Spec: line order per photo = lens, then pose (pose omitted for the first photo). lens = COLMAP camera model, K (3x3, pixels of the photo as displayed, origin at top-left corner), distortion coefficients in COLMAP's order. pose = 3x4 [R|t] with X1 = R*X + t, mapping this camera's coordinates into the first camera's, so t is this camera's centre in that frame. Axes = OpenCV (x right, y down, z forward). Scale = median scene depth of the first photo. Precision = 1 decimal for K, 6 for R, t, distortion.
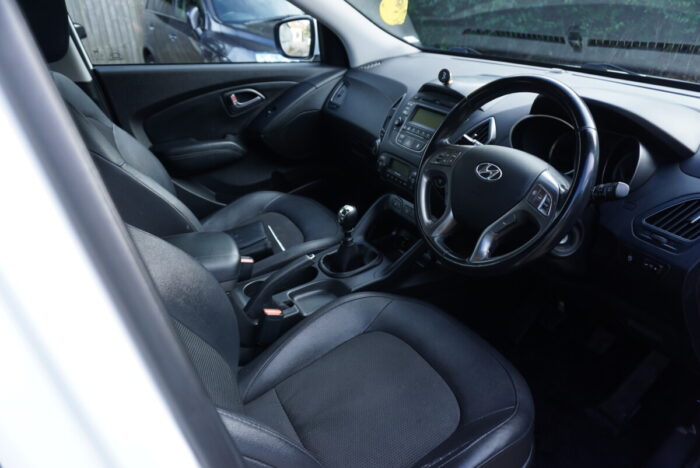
lens RADIAL K [[470.8, 0, 344.9], [0, 470.8, 233.4], [0, 0, 1]] dist [-0.038426, 0.020974]
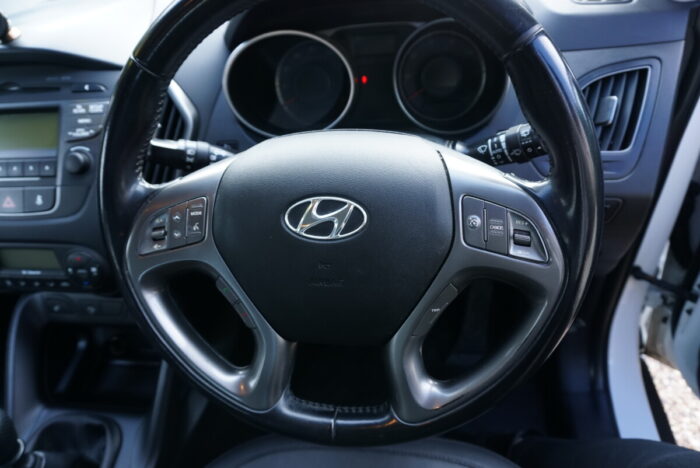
lens RADIAL K [[470.8, 0, 350.6], [0, 470.8, 234.7], [0, 0, 1]] dist [-0.038426, 0.020974]
pose [[0.587811, -0.569135, 0.574947, 0.042034], [0.459089, 0.819842, 0.342194, -0.123518], [-0.666120, 0.062806, 0.743195, 0.347567]]
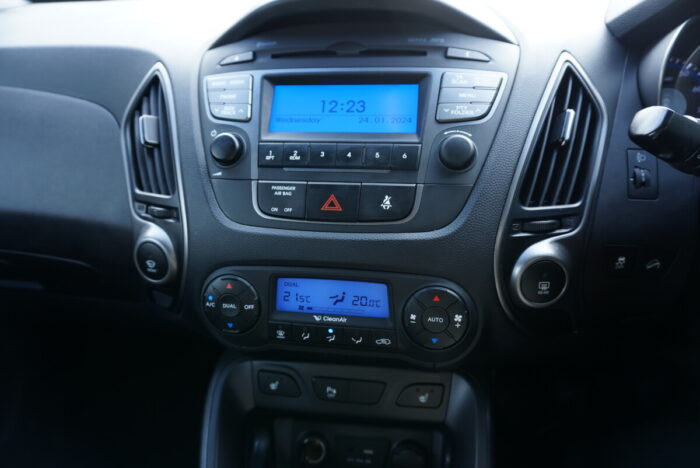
lens RADIAL K [[470.8, 0, 350.7], [0, 470.8, 238.3], [0, 0, 1]] dist [-0.038426, 0.020974]
pose [[0.607686, -0.378680, 0.698082, -0.043424], [0.388780, 0.908320, 0.154289, -0.154154], [-0.692508, 0.177641, 0.699197, 0.578993]]
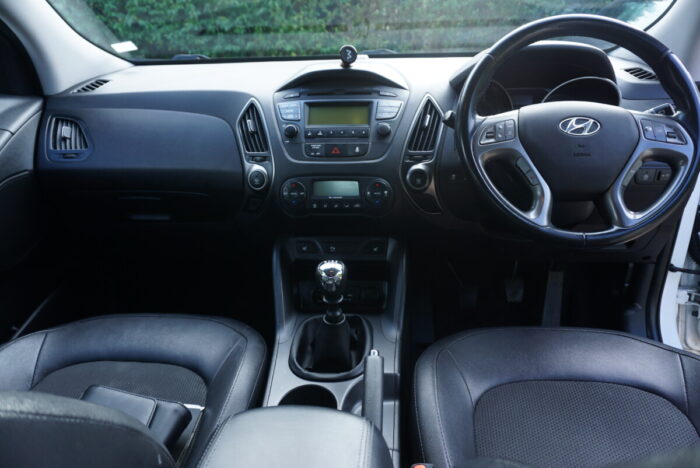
lens RADIAL K [[470.8, 0, 344.8], [0, 470.8, 237.6], [0, 0, 1]] dist [-0.038426, 0.020974]
pose [[0.551758, -0.325250, 0.767969, -0.319368], [0.397924, 0.911917, 0.100321, -0.101056], [-0.732953, 0.250241, 0.632582, 0.416096]]
